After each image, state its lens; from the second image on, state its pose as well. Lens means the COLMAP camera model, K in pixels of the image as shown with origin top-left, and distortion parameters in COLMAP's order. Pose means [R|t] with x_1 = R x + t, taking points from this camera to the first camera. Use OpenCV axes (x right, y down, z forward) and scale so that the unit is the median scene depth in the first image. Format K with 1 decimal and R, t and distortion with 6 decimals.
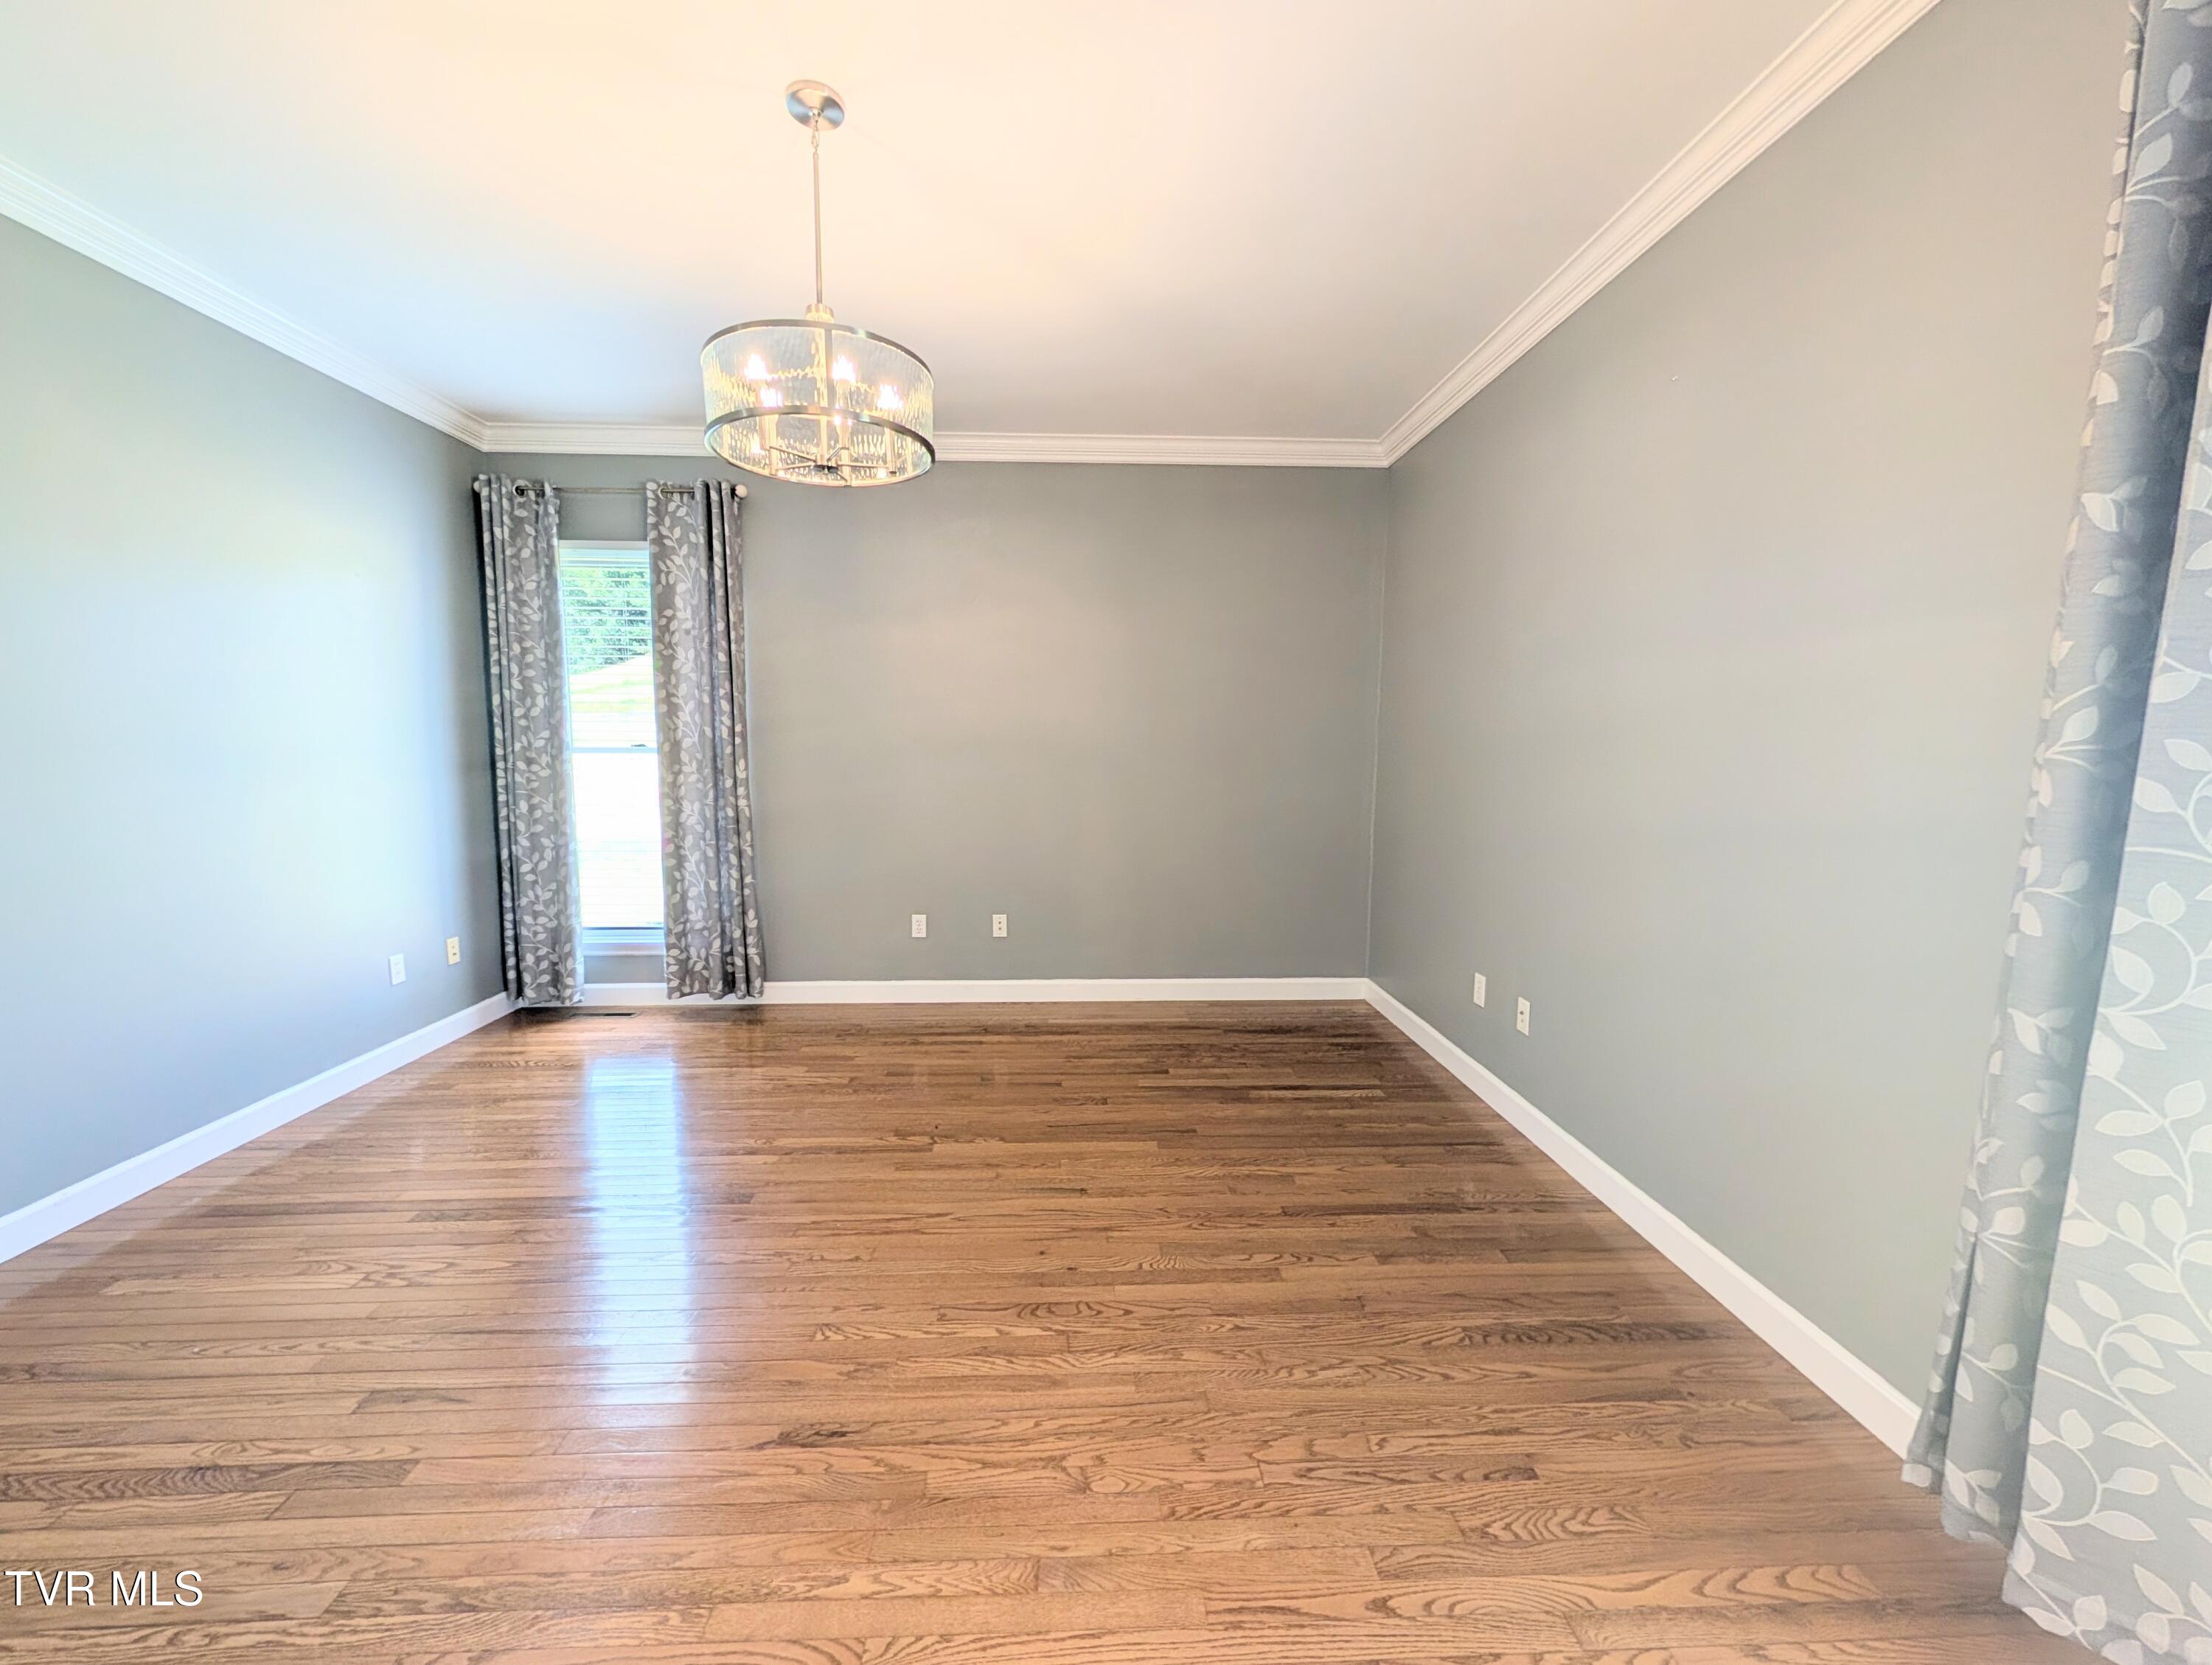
lens RADIAL K [[855.4, 0, 1103.2], [0, 855.4, 835.0], [0, 0, 1]] dist [0.000051, -0.000256]
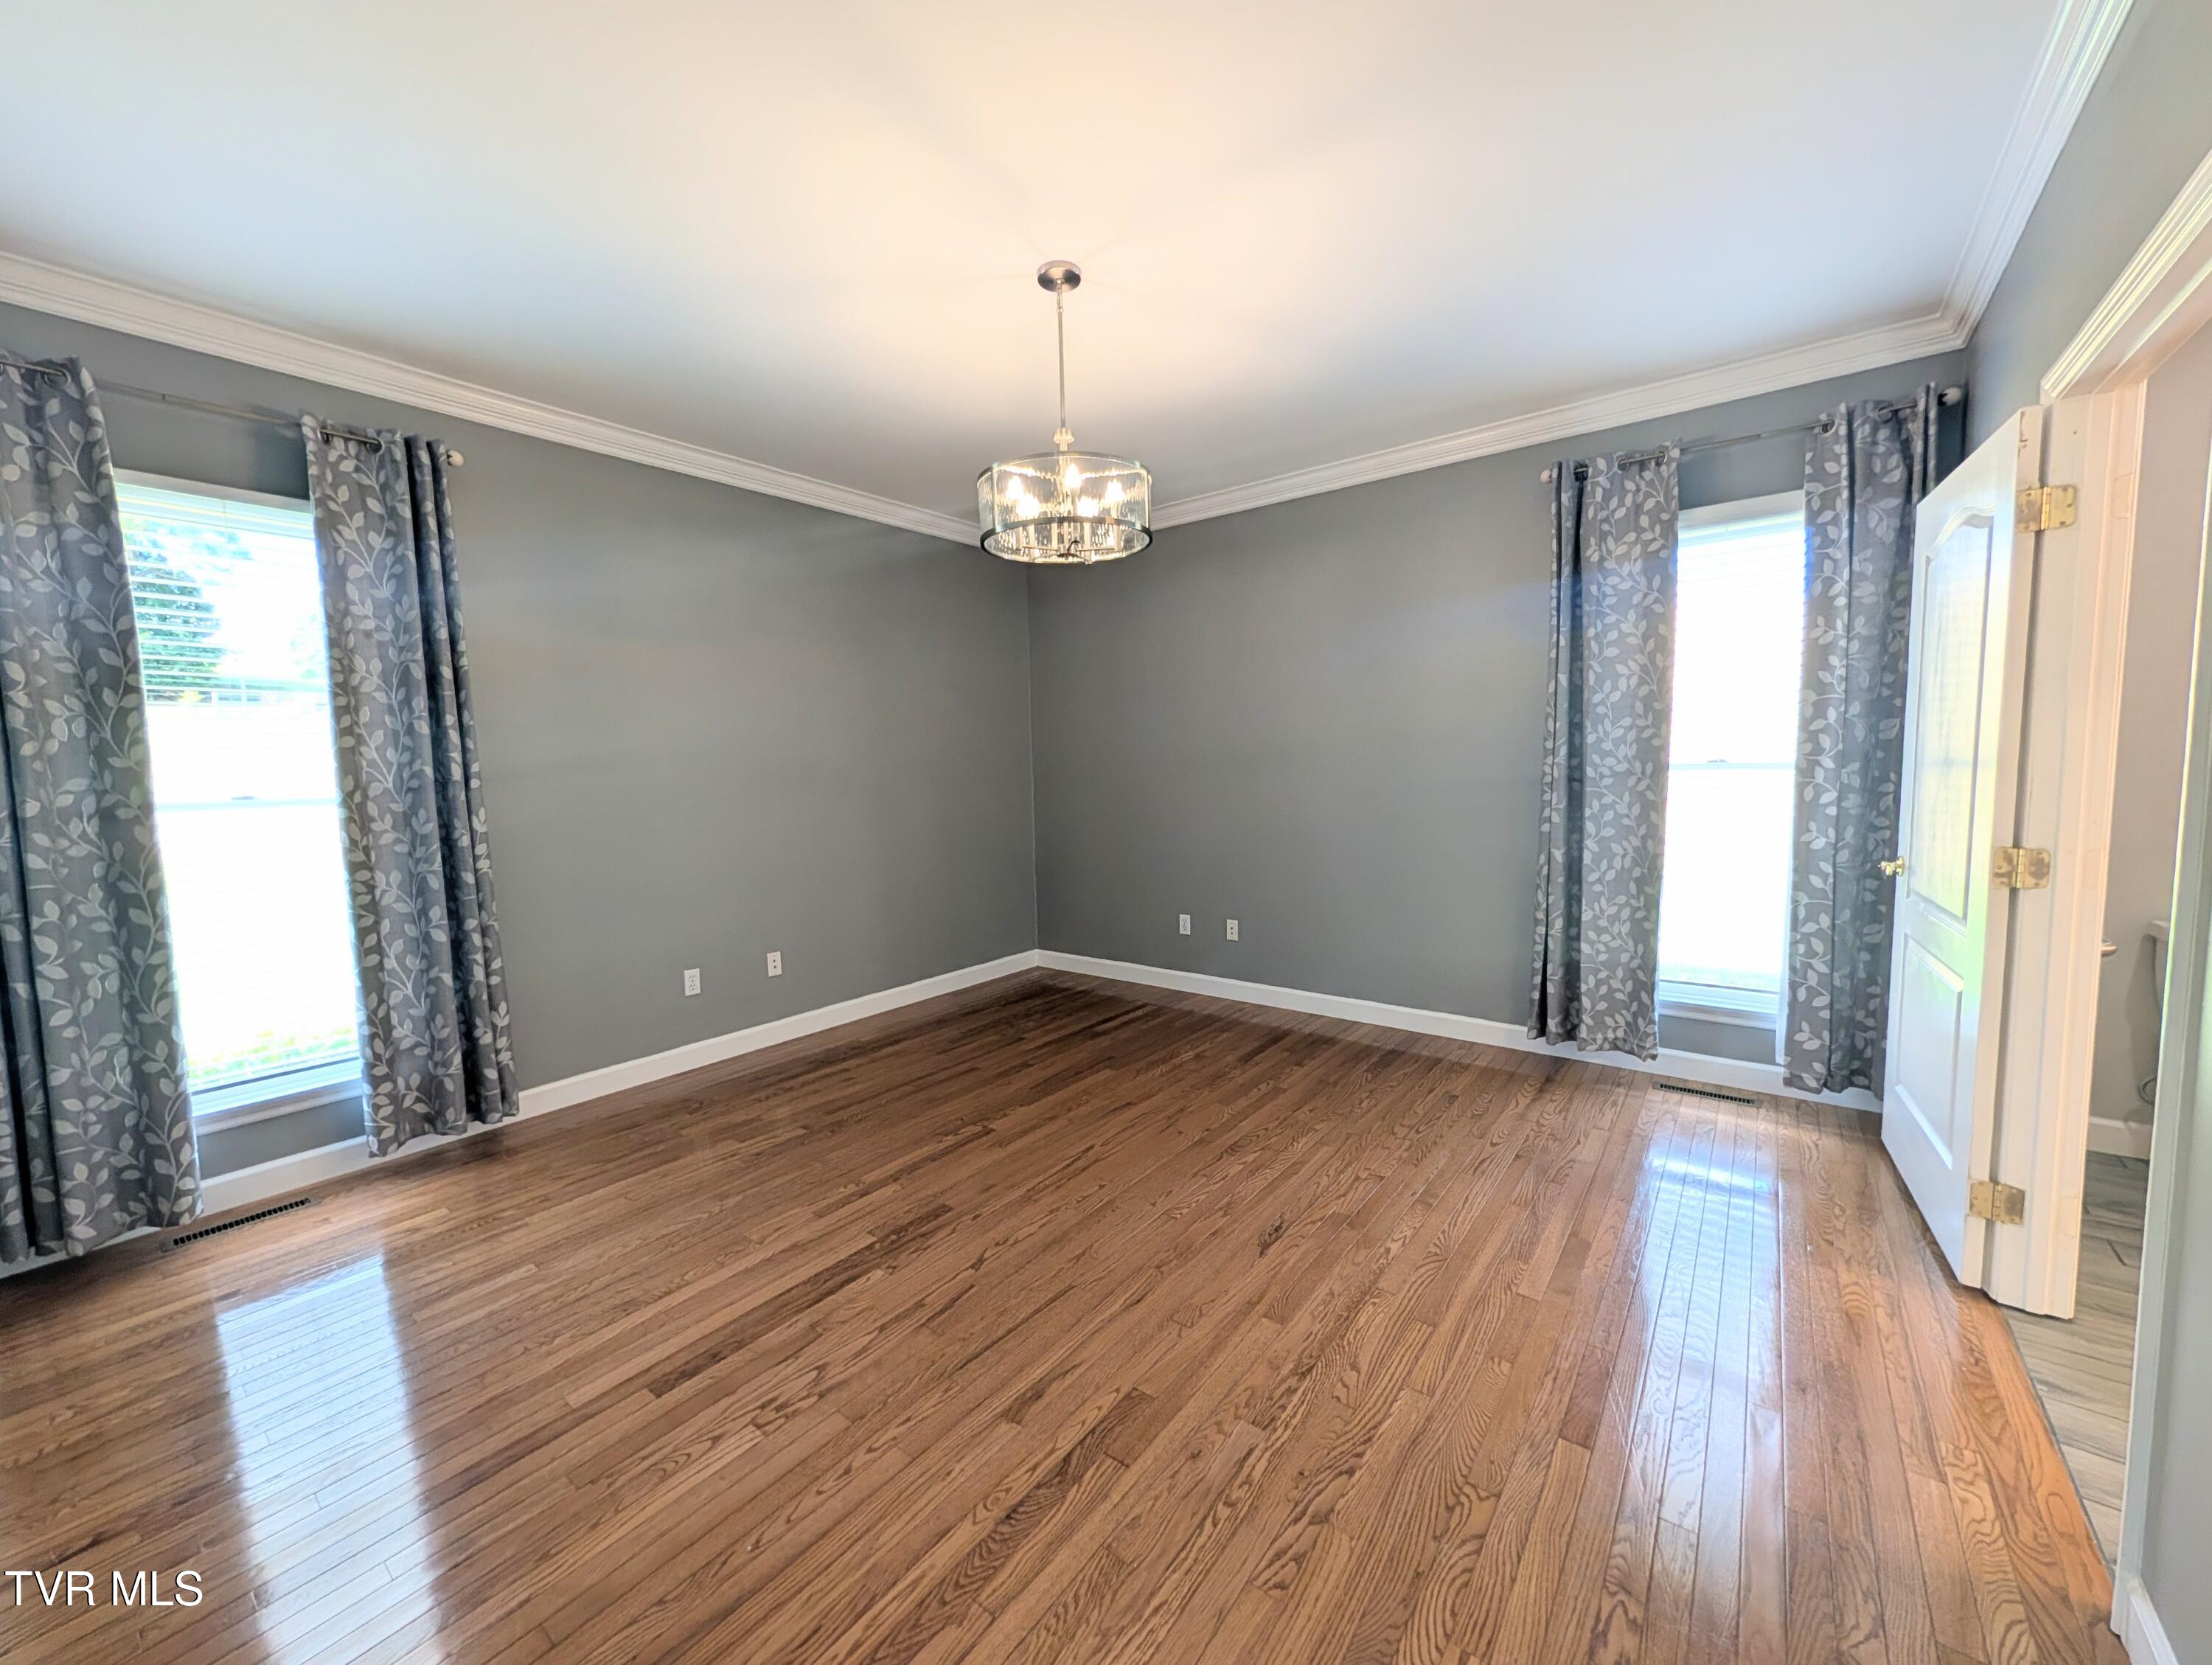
lens RADIAL K [[855.4, 0, 1103.2], [0, 855.4, 832.8], [0, 0, 1]] dist [0.000051, -0.000256]
pose [[0.646099, -0.082755, 0.758754, -0.683993], [0.107785, 0.994035, 0.016635, -0.019912], [-0.755605, 0.071034, 0.651164, 0.089183]]
